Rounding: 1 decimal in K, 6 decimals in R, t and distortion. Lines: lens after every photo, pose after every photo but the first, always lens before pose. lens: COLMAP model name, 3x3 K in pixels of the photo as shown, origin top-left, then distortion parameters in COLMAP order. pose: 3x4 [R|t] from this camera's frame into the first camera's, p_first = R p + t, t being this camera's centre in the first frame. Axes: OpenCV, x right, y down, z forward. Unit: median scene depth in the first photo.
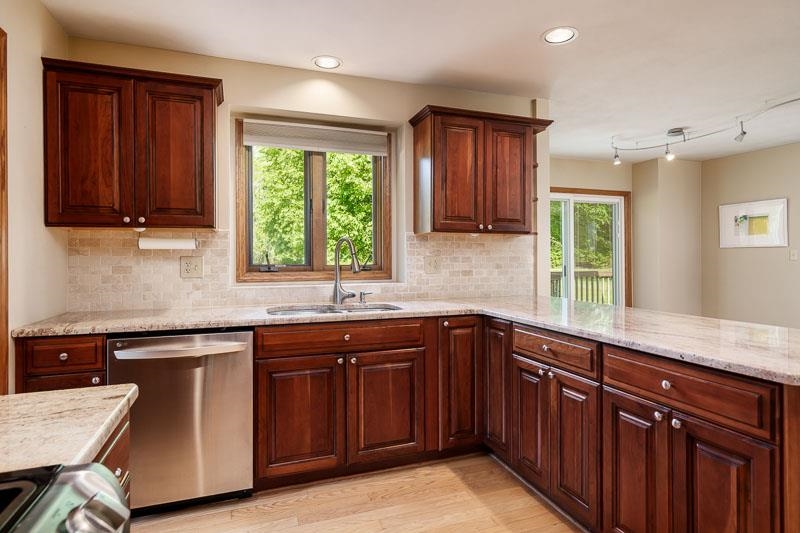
lens RADIAL K [[454.6, 0, 401.2], [0, 454.6, 263.0], [0, 0, 1]] dist [0.016090, 0.000398]
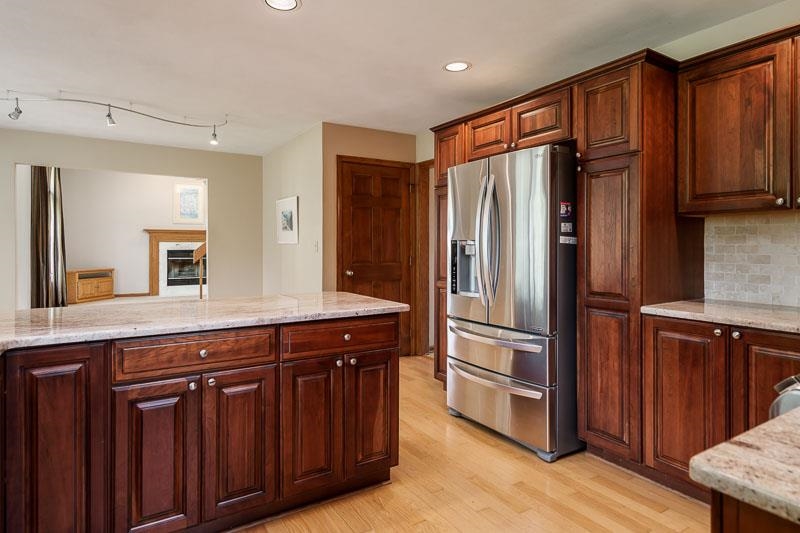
lens RADIAL K [[454.6, 0, 407.3], [0, 454.6, 246.0], [0, 0, 1]] dist [0.016090, 0.000398]
pose [[-0.230903, 0.004102, 0.972968, -0.842186], [0.012460, 0.999922, -0.001259, -0.008427], [-0.972897, 0.011833, -0.230936, 1.172134]]
